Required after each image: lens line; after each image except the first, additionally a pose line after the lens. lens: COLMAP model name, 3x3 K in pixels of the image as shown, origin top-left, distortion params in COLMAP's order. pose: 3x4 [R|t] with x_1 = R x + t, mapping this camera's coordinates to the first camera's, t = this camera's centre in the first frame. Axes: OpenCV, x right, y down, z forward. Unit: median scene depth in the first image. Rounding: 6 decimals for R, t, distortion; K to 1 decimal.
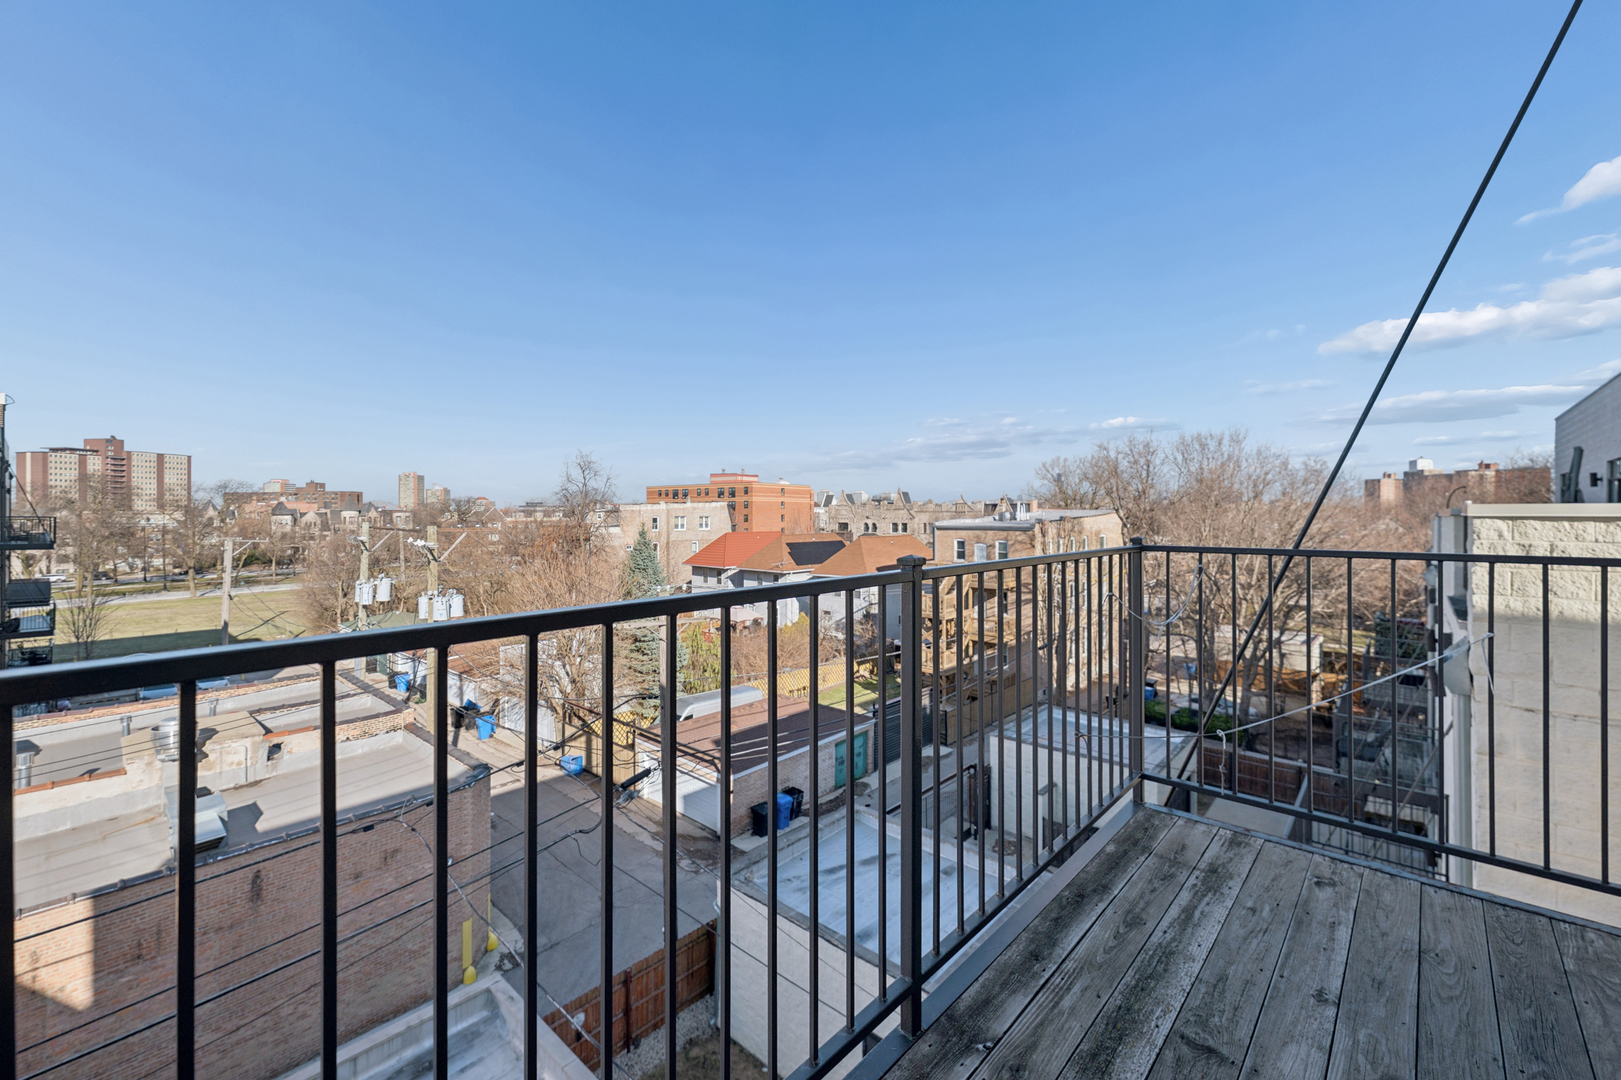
lens RADIAL K [[669.3, 0, 810.5], [0, 669.3, 520.2], [0, 0, 1]] dist [0.001583, 0.000104]
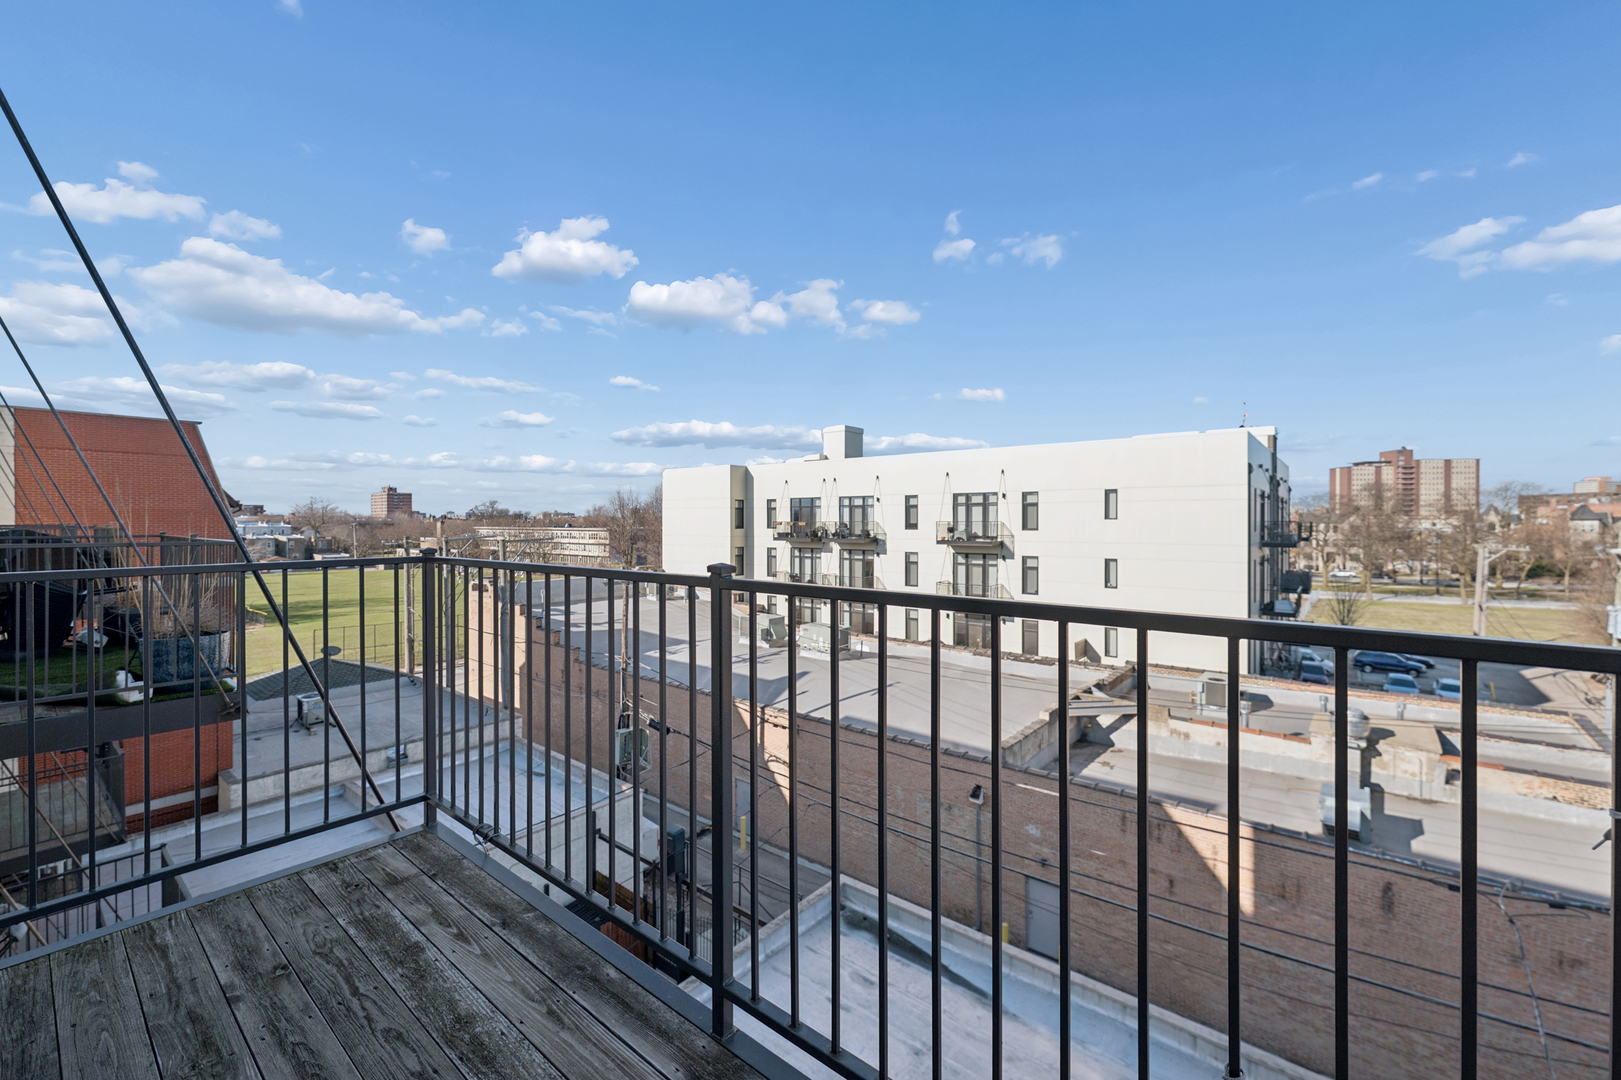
lens RADIAL K [[669.3, 0, 810.5], [0, 669.3, 520.2], [0, 0, 1]] dist [0.001583, 0.000104]
pose [[0.046729, 0.000594, -0.998907, 0.104605], [-0.007964, 0.999968, 0.000222, -0.001749], [0.998876, 0.007945, 0.046732, 0.090701]]
